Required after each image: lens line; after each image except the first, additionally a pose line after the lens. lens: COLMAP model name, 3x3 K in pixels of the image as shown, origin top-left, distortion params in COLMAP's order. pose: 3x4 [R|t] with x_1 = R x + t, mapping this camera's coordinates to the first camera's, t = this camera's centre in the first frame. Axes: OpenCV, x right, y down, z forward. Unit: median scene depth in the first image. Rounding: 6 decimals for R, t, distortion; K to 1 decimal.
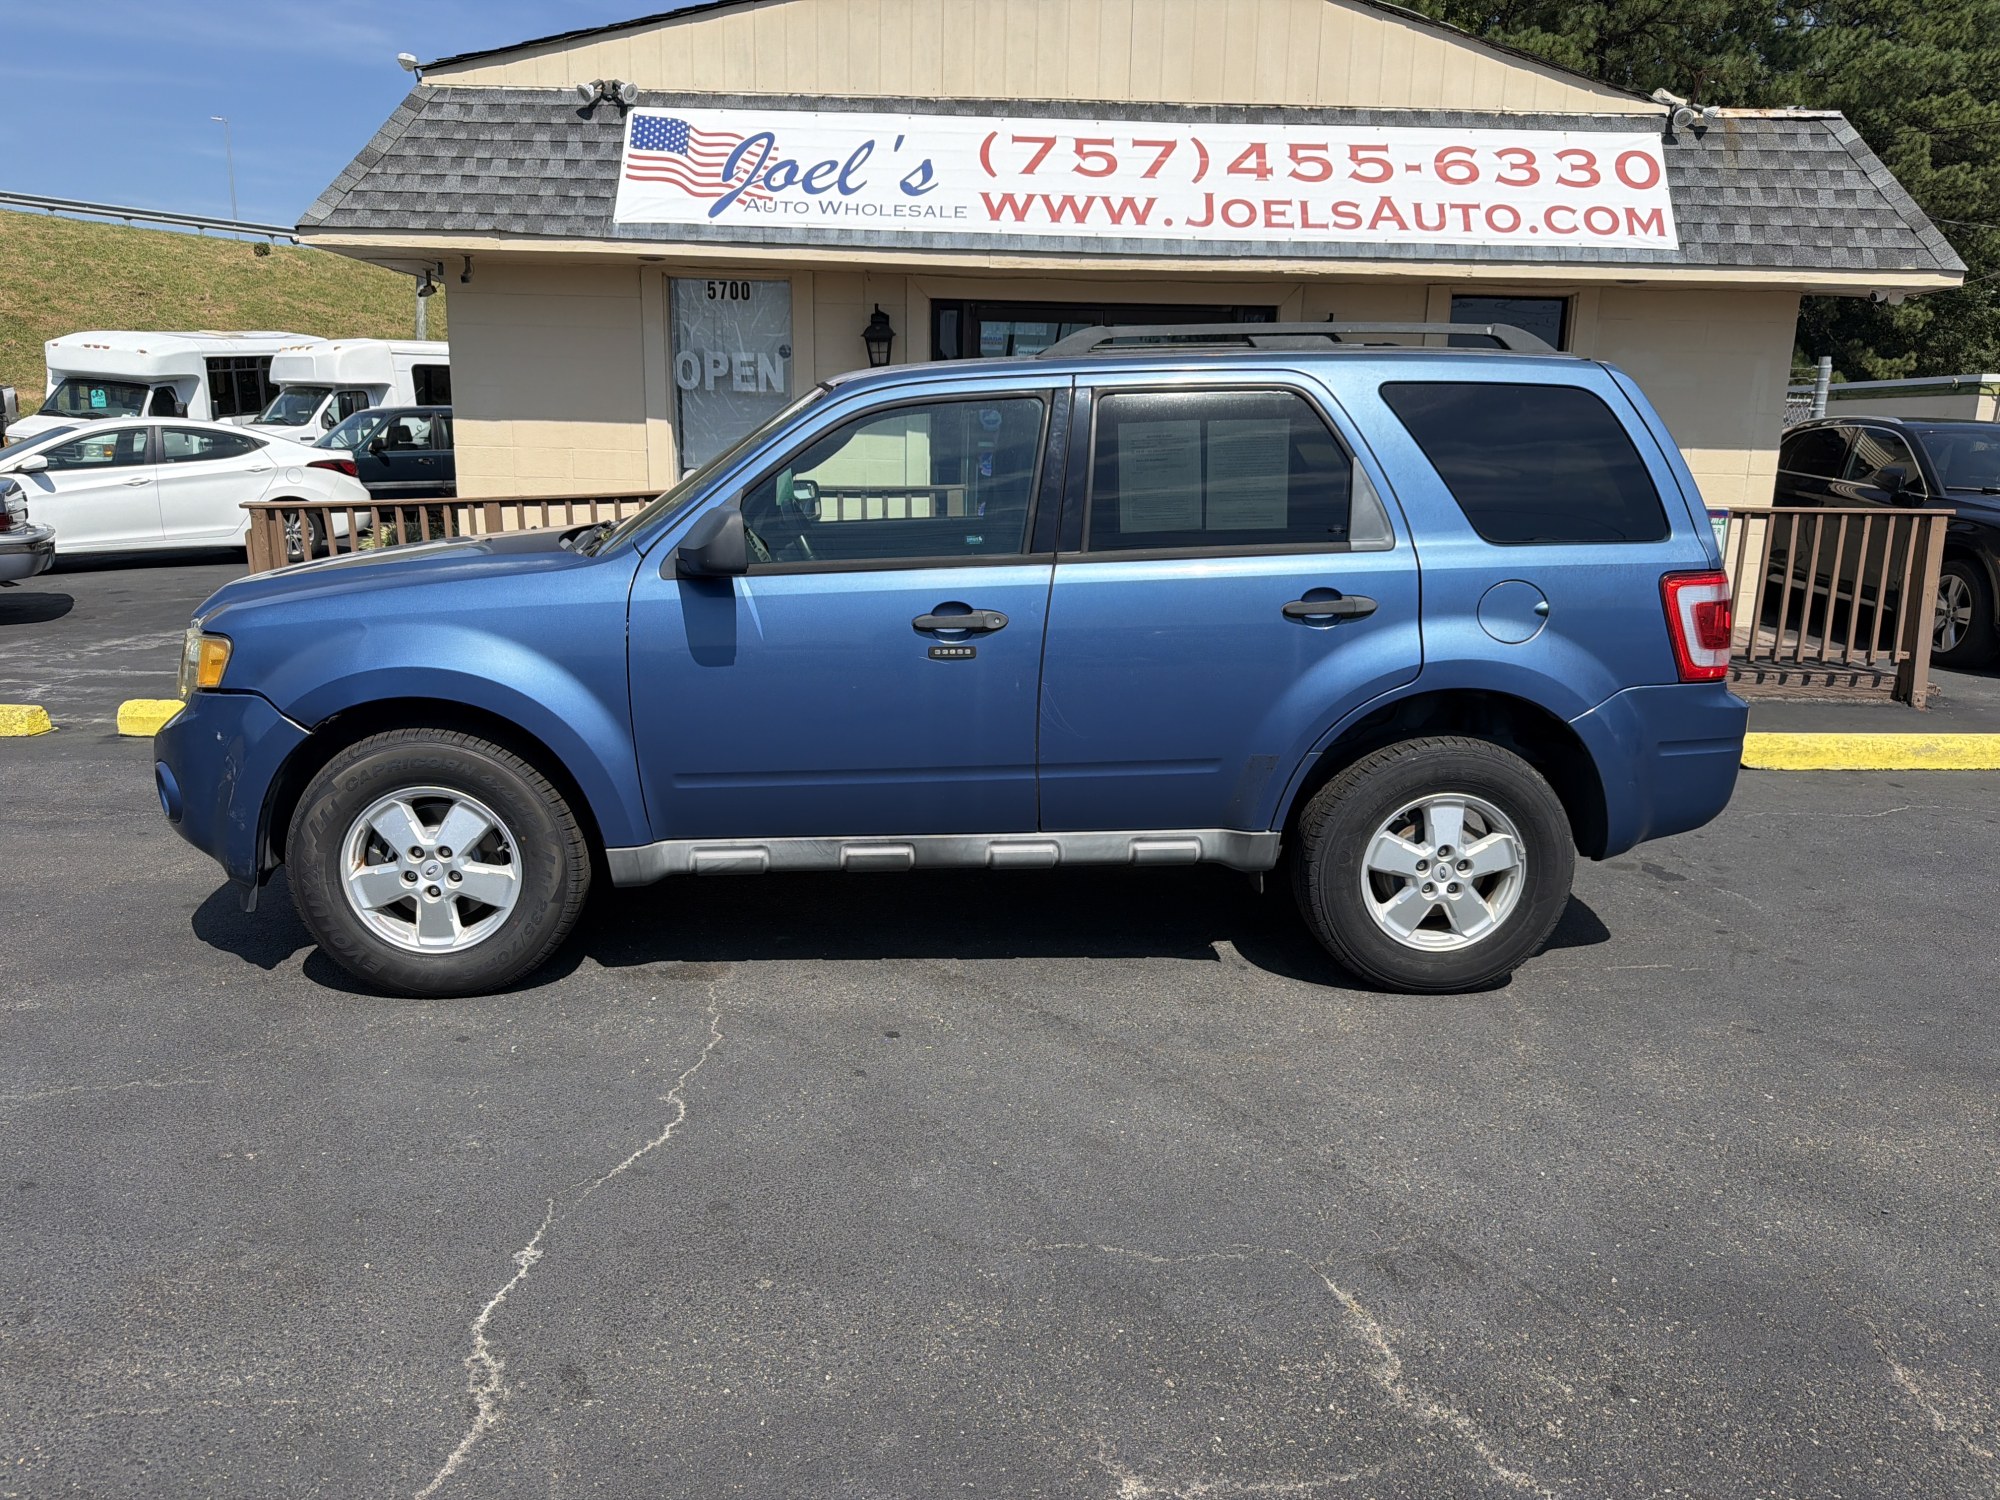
lens RADIAL K [[1452.8, 0, 975.1], [0, 1452.8, 781.3], [0, 0, 1]] dist [0.019872, -0.061918]
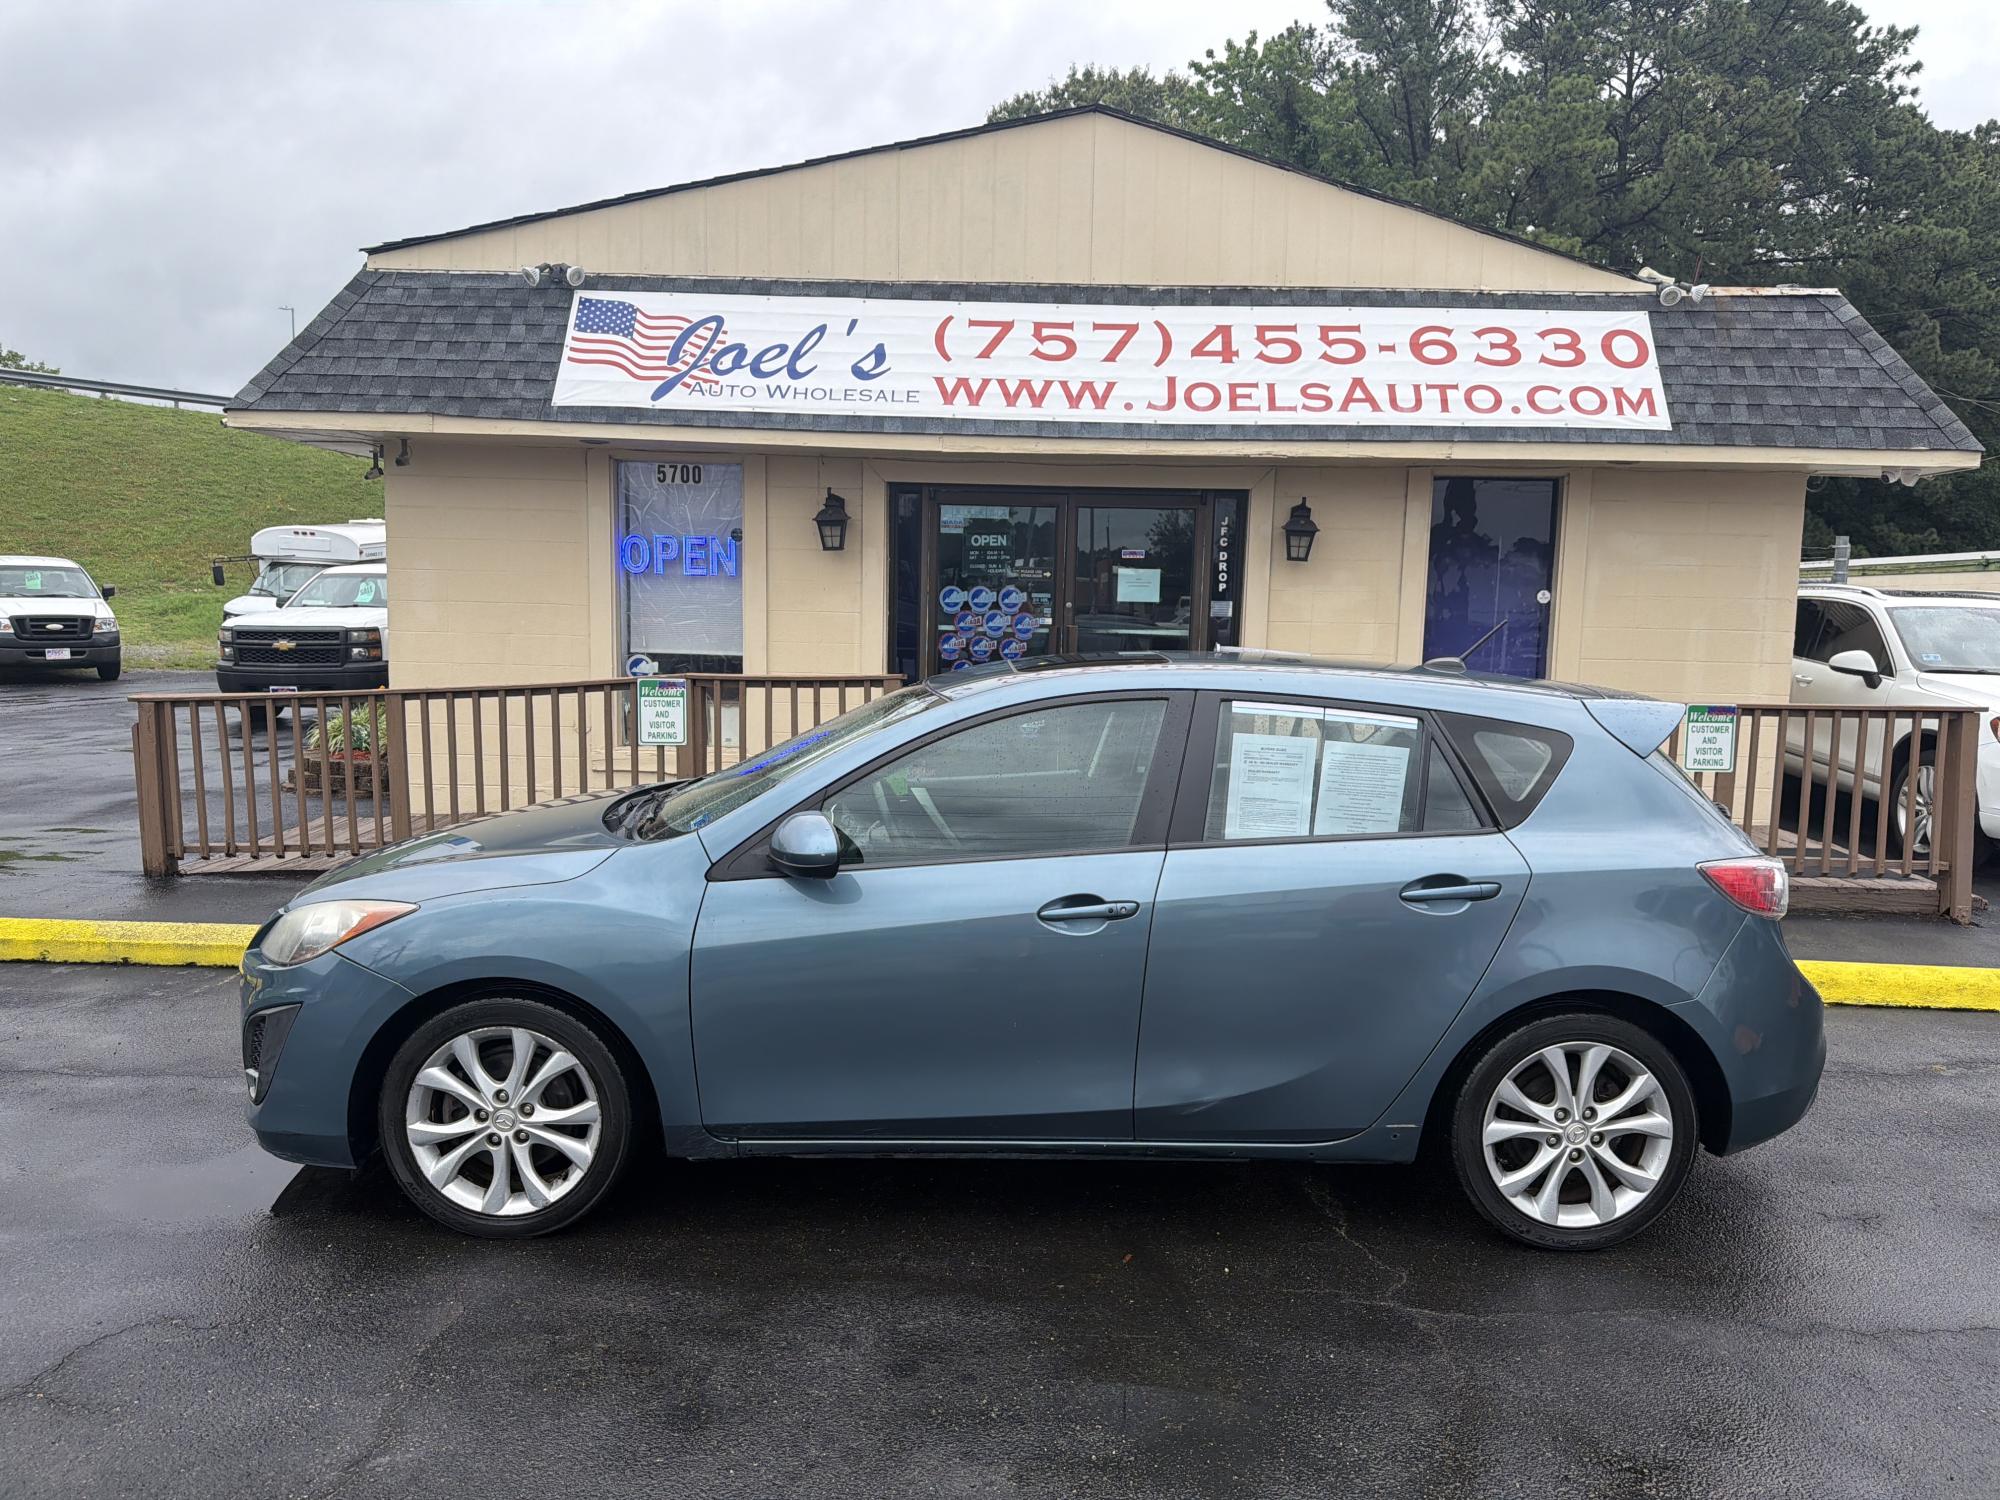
lens RADIAL K [[1452.8, 0, 989.5], [0, 1452.8, 765.6], [0, 0, 1]] dist [0.019872, -0.061918]
pose [[0.999817, 0.003526, -0.018807, 0.059311], [-0.005778, 0.992626, -0.121076, -0.032541], [0.018241, 0.121163, 0.992465, 0.077777]]
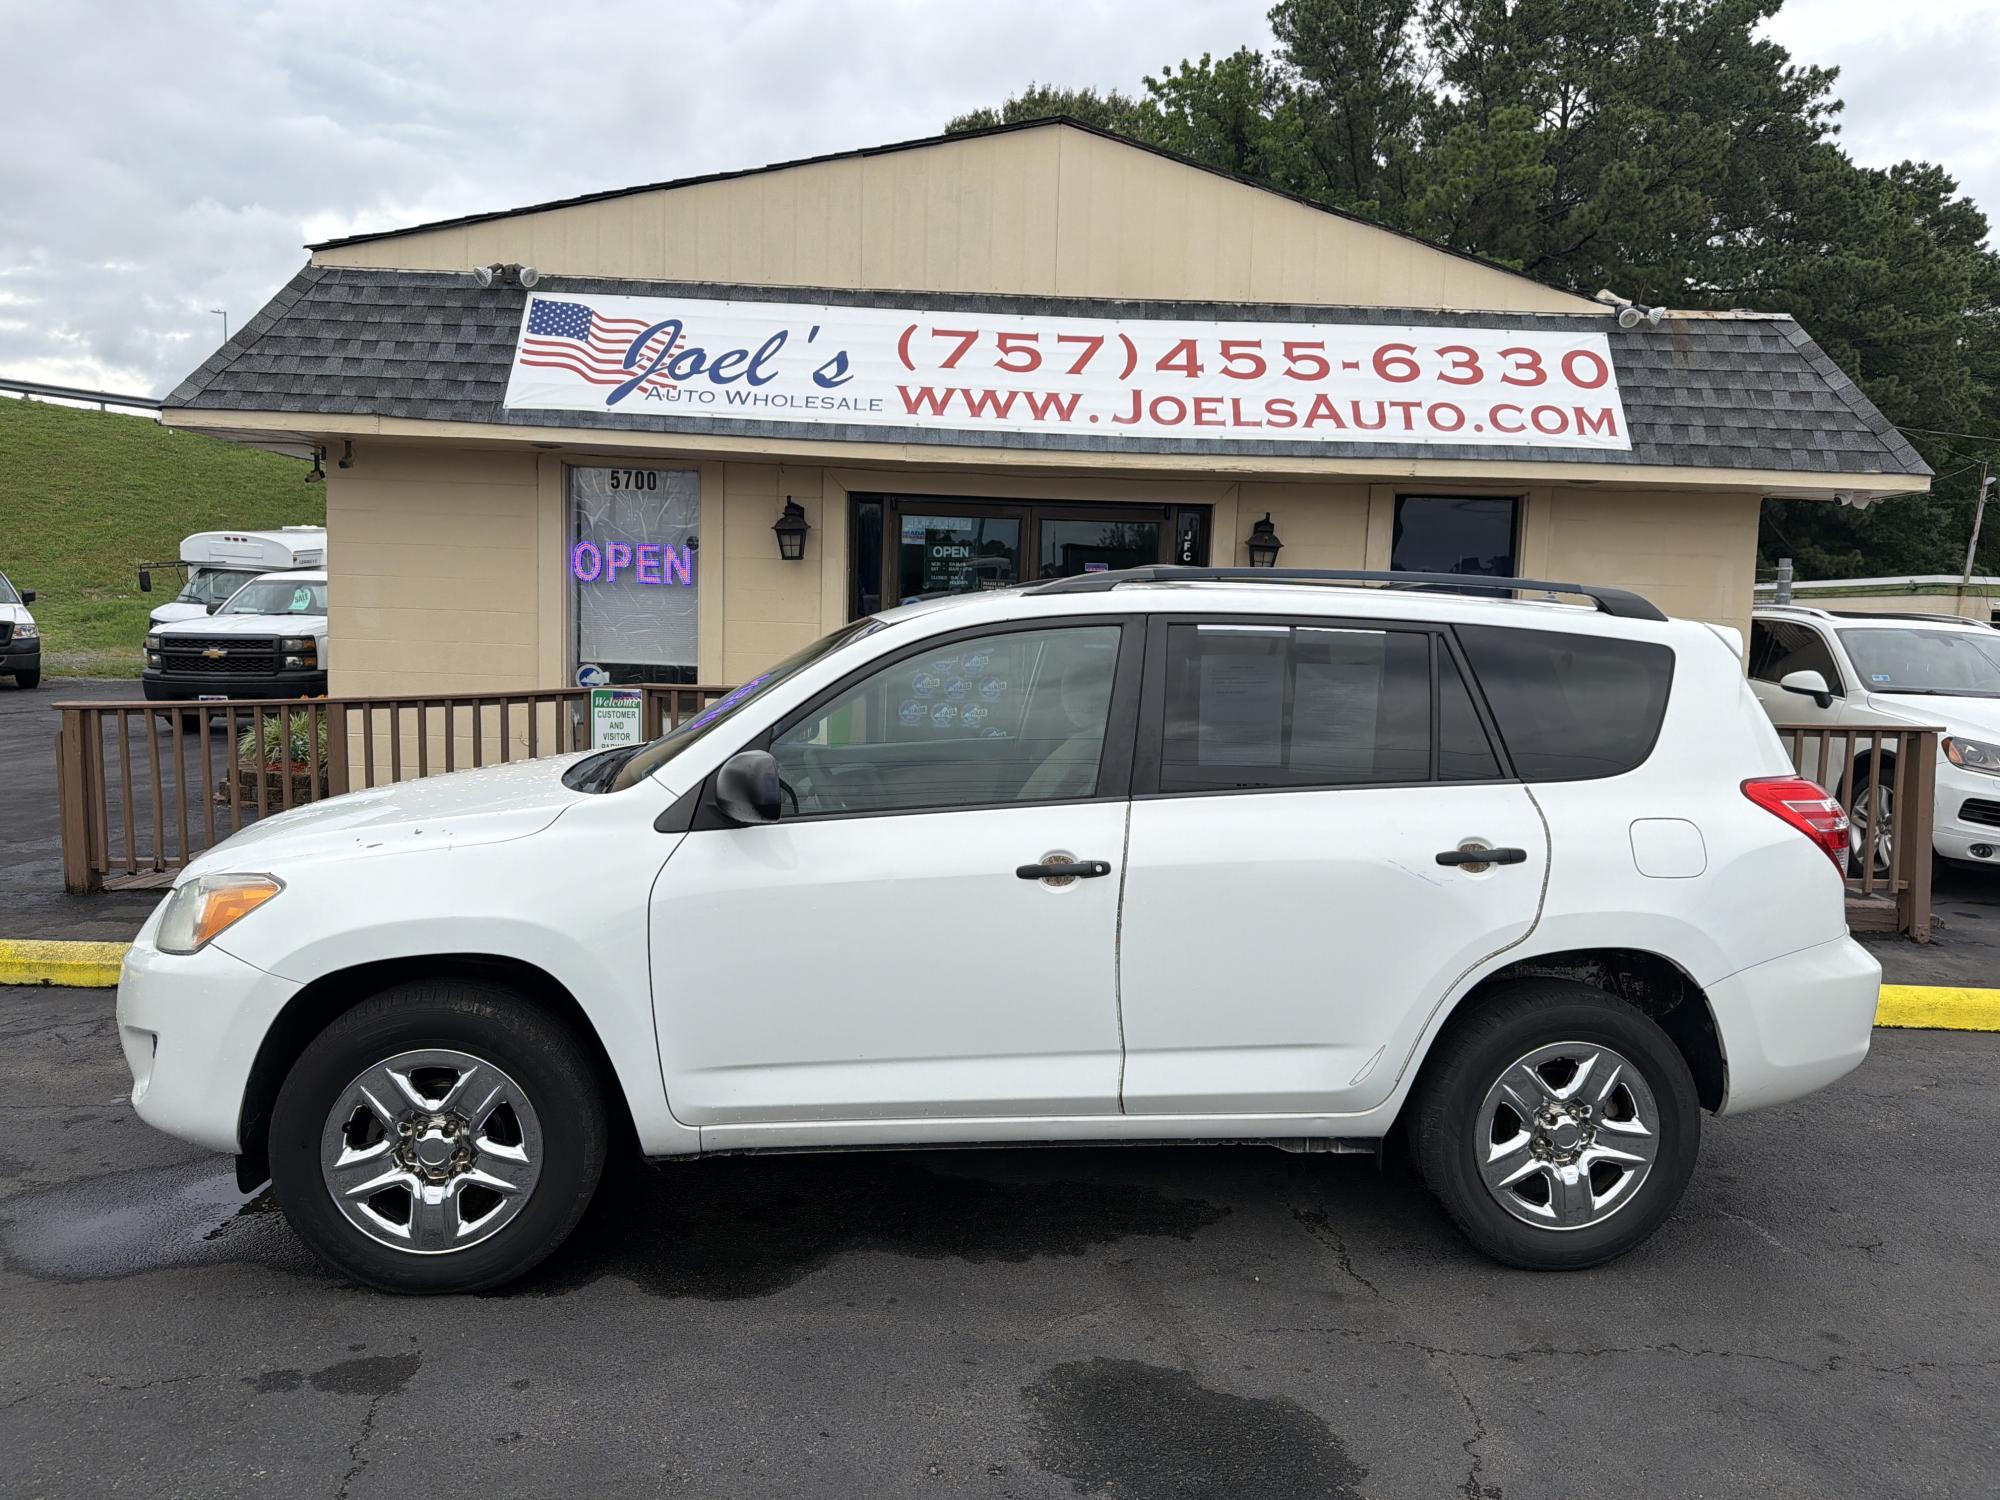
lens RADIAL K [[1452.8, 0, 996.6], [0, 1452.8, 749.9], [0, 0, 1]] dist [0.019872, -0.061918]
pose [[0.999604, 0.008894, 0.026704, 0.045323], [-0.005011, 0.989841, -0.142089, -0.034740], [-0.027697, 0.141899, 0.989494, 0.094612]]
